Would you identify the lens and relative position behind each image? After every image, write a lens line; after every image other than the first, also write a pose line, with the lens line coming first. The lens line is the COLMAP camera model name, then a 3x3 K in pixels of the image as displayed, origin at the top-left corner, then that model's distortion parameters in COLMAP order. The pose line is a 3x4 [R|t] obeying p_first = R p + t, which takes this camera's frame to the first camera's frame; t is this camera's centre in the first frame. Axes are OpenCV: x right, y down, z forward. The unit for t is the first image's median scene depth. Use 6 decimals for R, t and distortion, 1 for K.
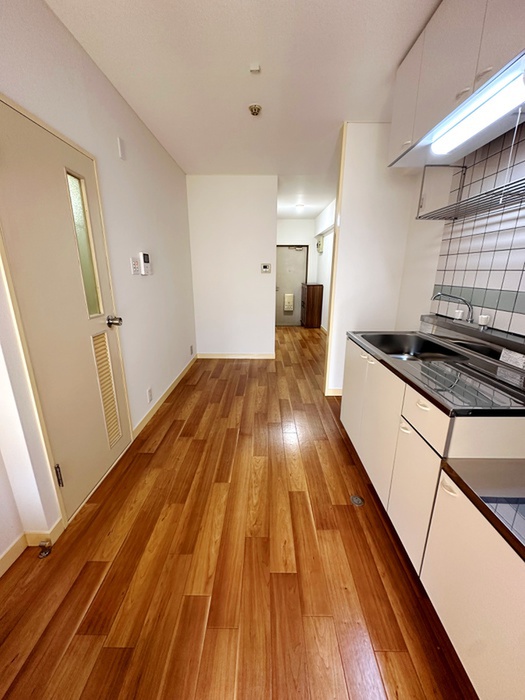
lens RADIAL K [[282.6, 0, 260.5], [0, 282.6, 345.8], [0, 0, 1]] dist [-0.004142, 0.001244]
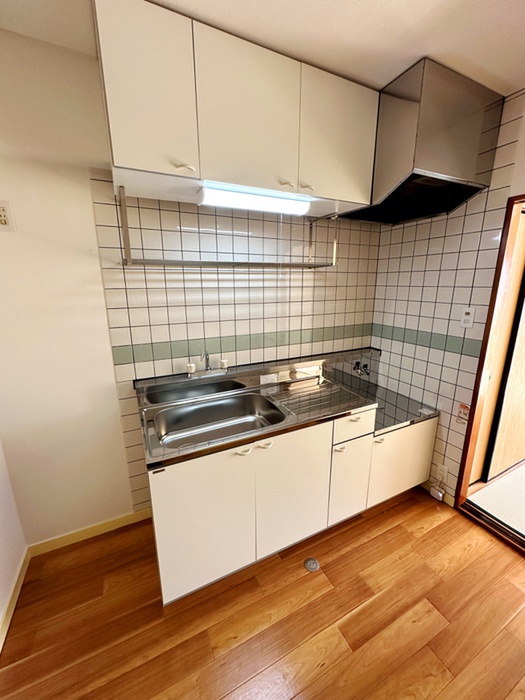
lens RADIAL K [[282.6, 0, 263.7], [0, 282.6, 355.8], [0, 0, 1]] dist [-0.004142, 0.001244]
pose [[-0.456871, -0.230767, 0.859079, -0.254139], [0.243135, 0.896592, 0.370147, -0.505888], [-0.855660, 0.377981, -0.353519, 1.269493]]
